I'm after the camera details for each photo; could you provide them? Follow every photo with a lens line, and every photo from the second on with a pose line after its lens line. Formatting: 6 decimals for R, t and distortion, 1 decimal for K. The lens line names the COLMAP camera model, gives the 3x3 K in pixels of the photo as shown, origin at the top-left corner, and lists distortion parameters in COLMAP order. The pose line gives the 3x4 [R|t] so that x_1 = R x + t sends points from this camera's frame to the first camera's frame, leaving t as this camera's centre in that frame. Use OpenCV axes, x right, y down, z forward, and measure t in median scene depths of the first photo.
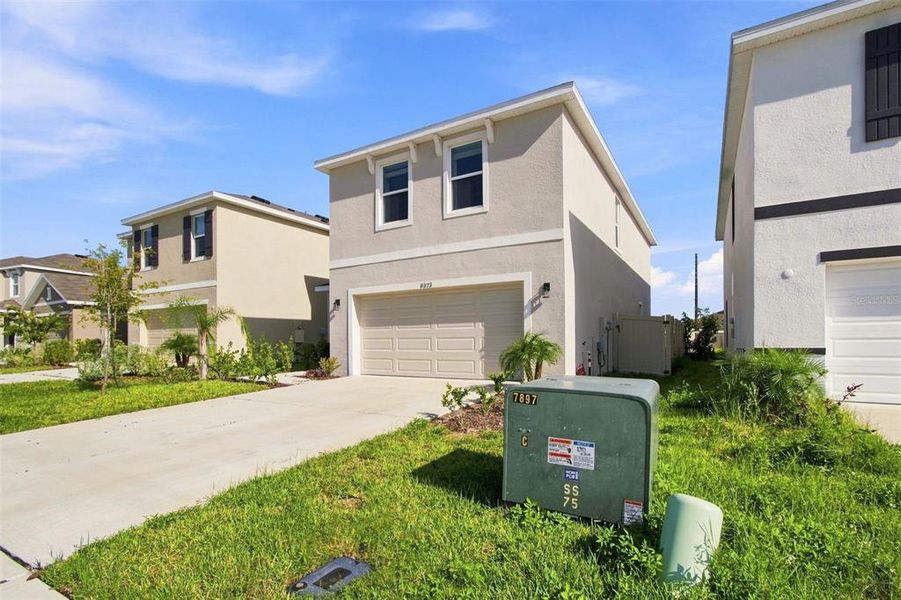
lens RADIAL K [[422.2, 0, 456.8], [0, 422.2, 336.5], [0, 0, 1]] dist [0.011807, 0.000900]
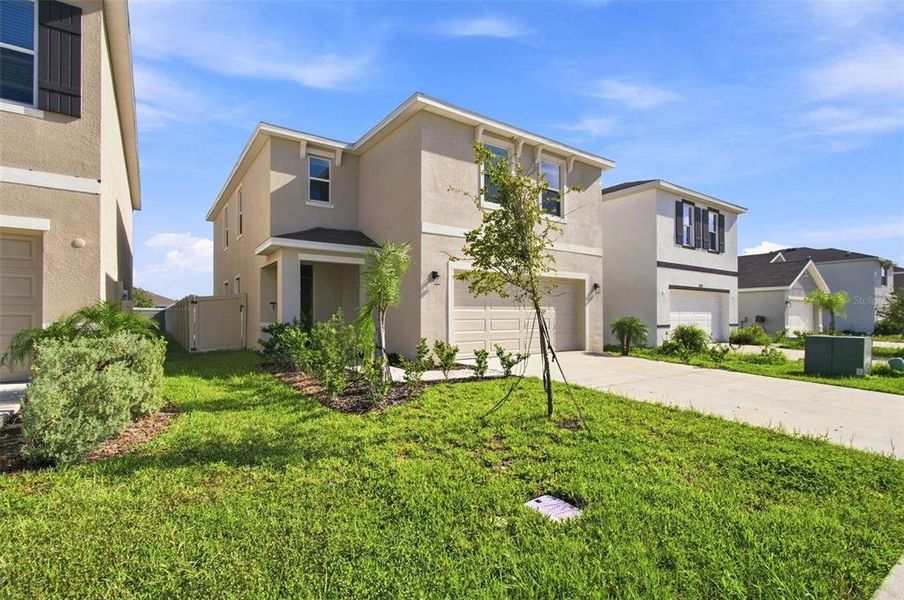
lens RADIAL K [[423.6, 0, 446.9], [0, 423.6, 303.6], [0, 0, 1]] dist [0.011807, 0.000900]
pose [[0.424959, 0.029537, 0.904731, -1.189402], [-0.020003, 0.999530, -0.023237, -0.007942], [-0.904992, -0.008223, 0.425350, 0.726011]]
